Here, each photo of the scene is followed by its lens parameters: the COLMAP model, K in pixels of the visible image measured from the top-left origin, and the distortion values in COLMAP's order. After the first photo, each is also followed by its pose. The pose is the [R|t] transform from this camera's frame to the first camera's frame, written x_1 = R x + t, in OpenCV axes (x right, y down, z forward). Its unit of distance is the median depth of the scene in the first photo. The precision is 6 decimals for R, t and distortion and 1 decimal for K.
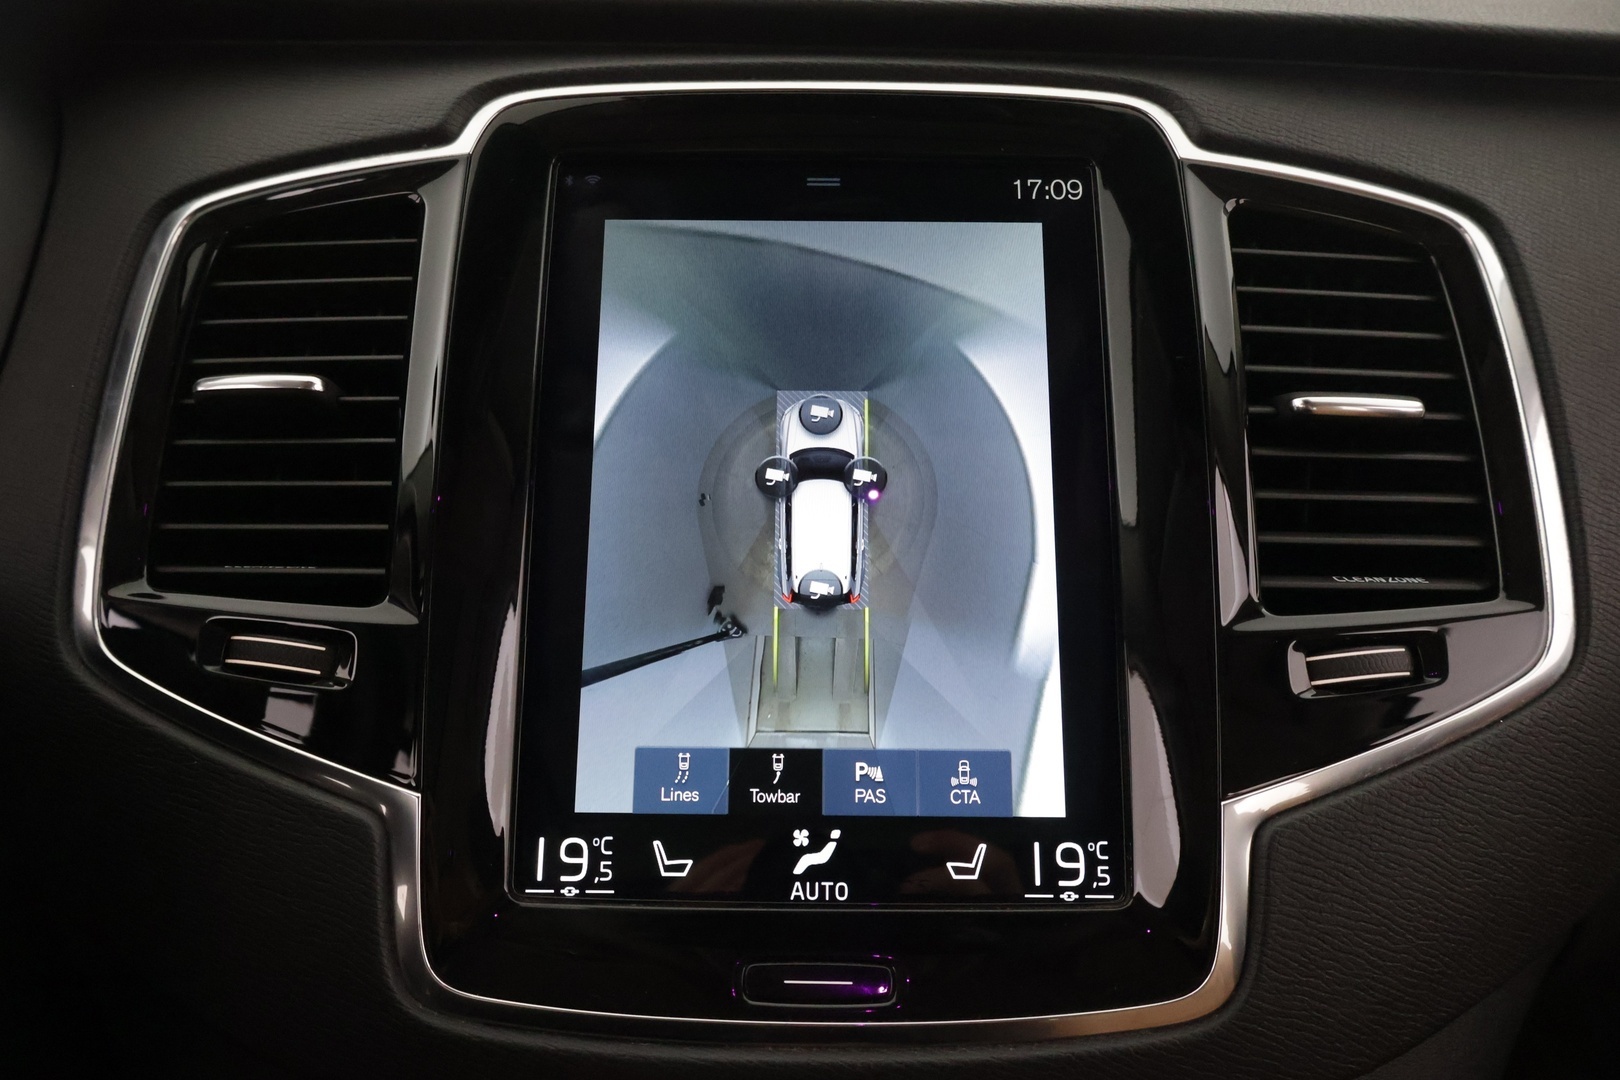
lens RADIAL K [[1332.4, 0, 807.4], [0, 1332.4, 530.6], [0, 0, 1]] dist [-0.020668, 0.003085]
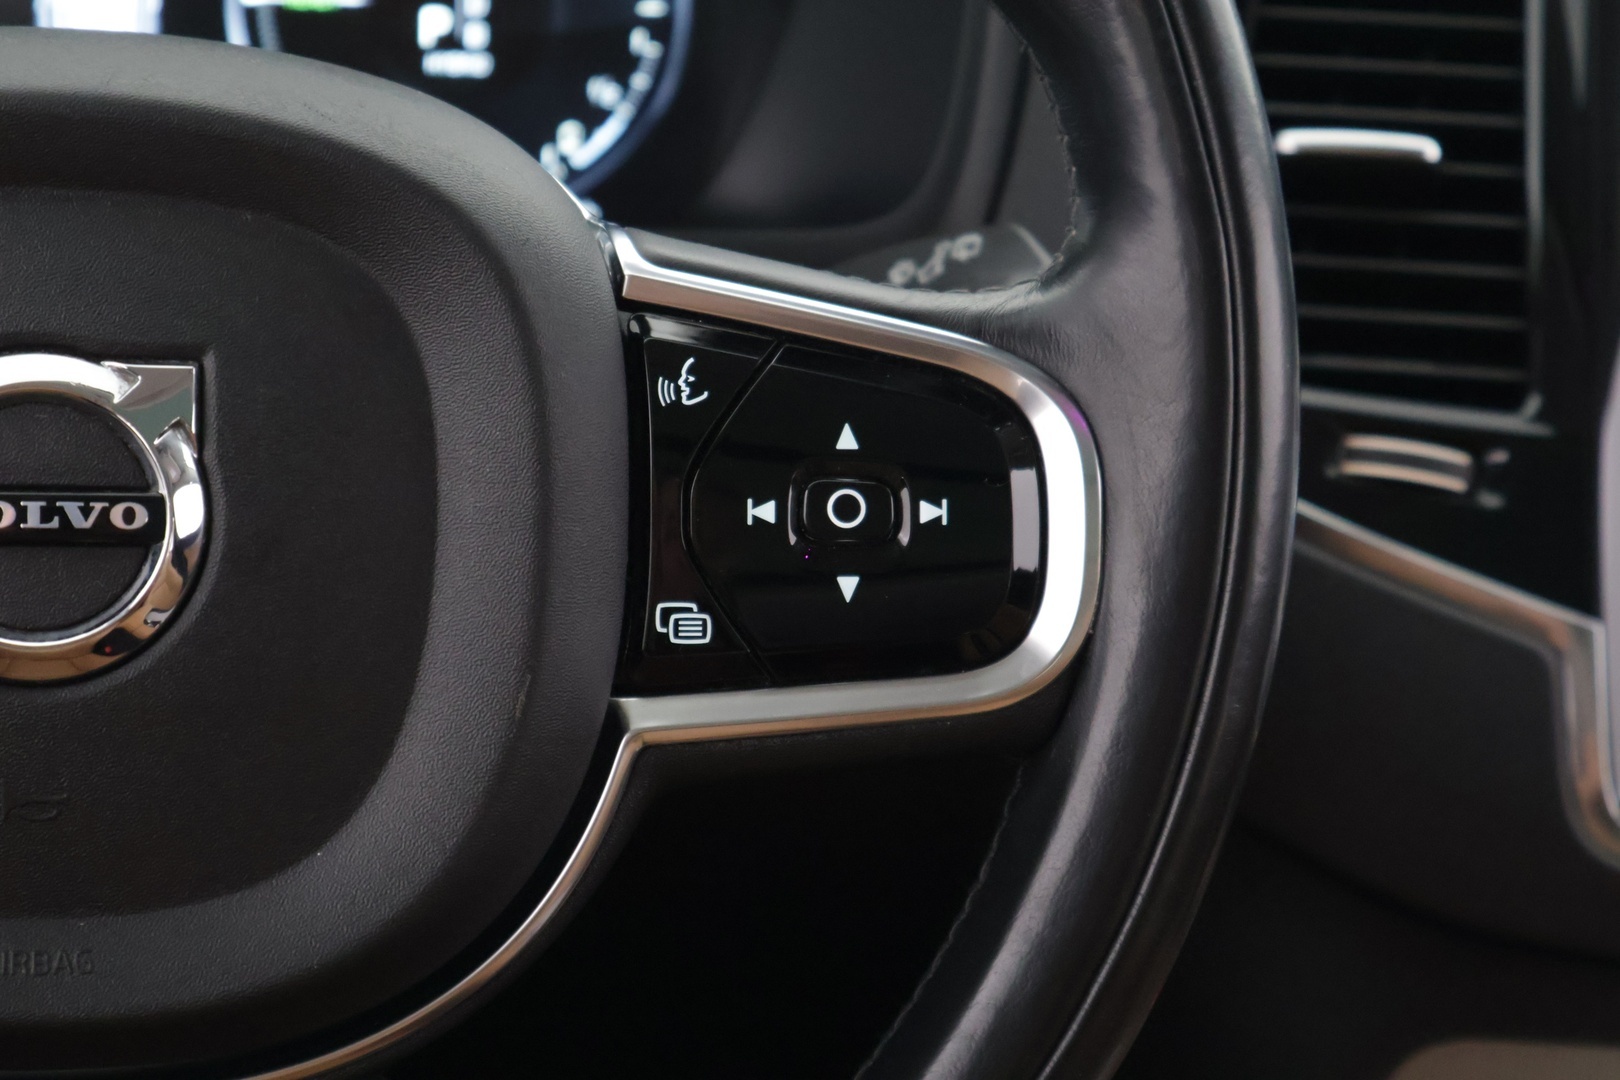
lens RADIAL K [[3185.0, 0, 797.0], [0, 3185.0, 541.8], [0, 0, 1]] dist [0.088827, 0.000000]
pose [[0.997366, 0.056255, 0.045787, -0.884815], [-0.059664, 0.995256, 0.076846, 0.006843], [-0.041247, -0.079375, 0.995991, -1.084521]]
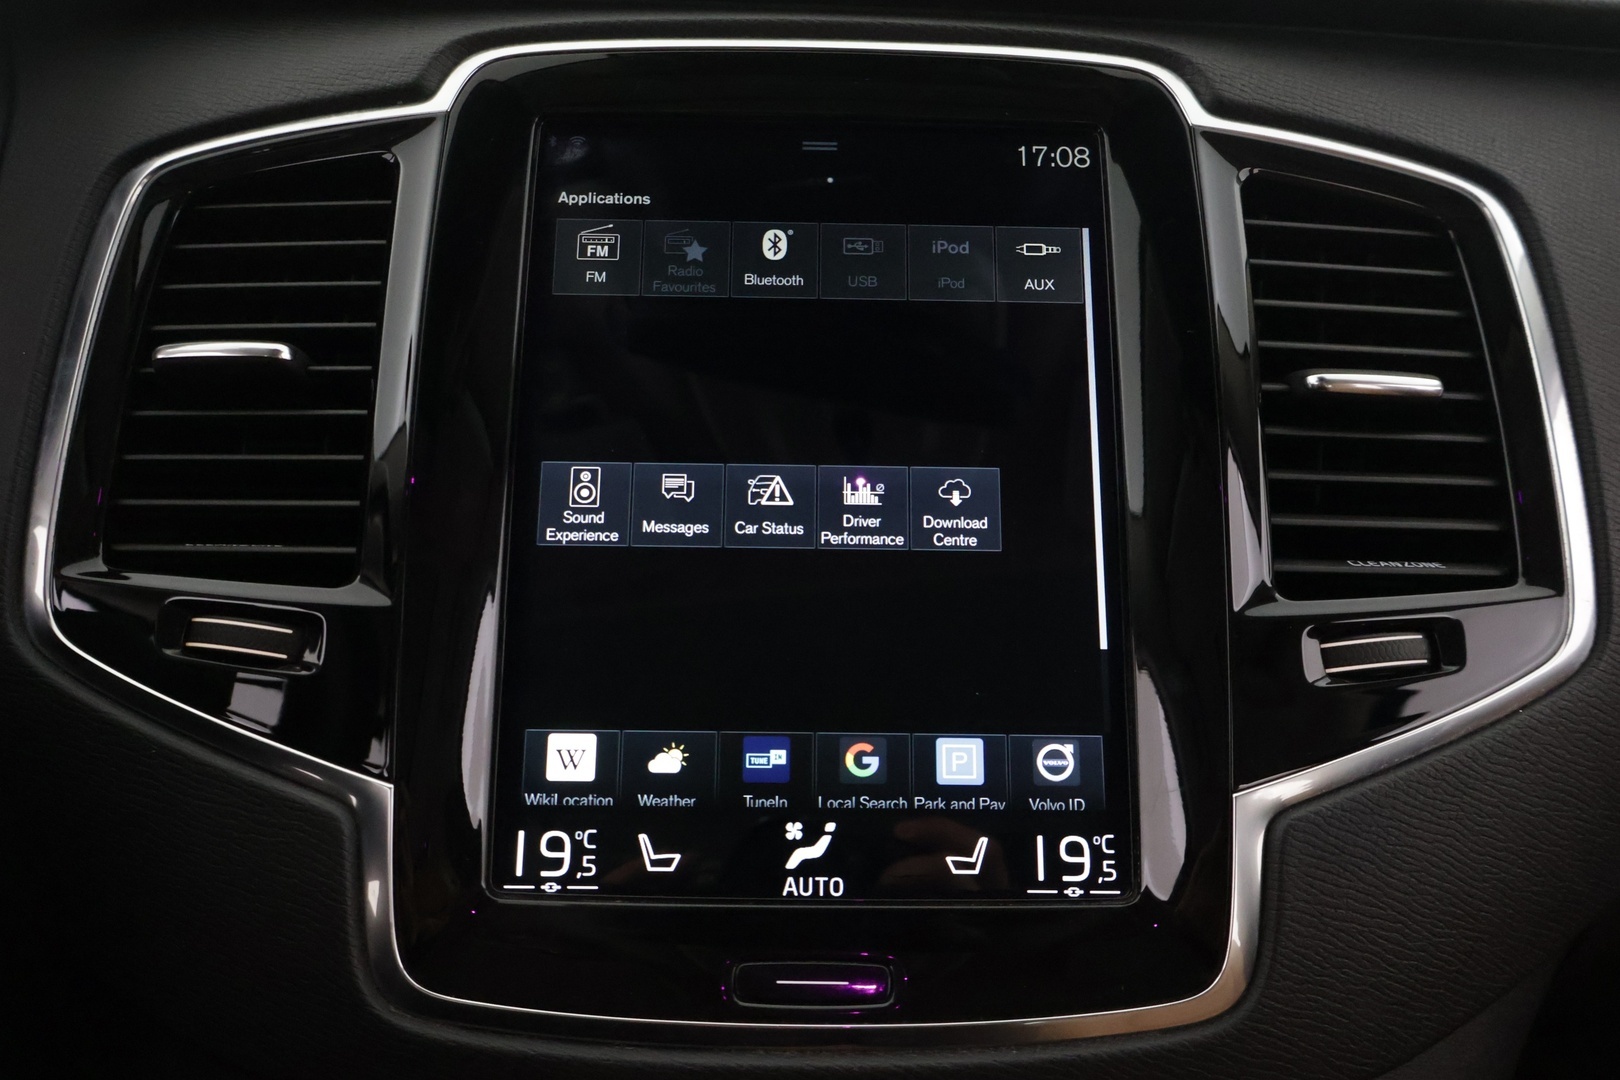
lens RADIAL K [[1332.4, 0, 817.7], [0, 1332.4, 538.6], [0, 0, 1]] dist [-0.020668, 0.003085]
pose [[0.999737, 0.005390, 0.022278, -0.010128], [-0.005643, 0.999920, 0.011284, 0.009914], [-0.022215, -0.011407, 0.999688, 0.046516]]
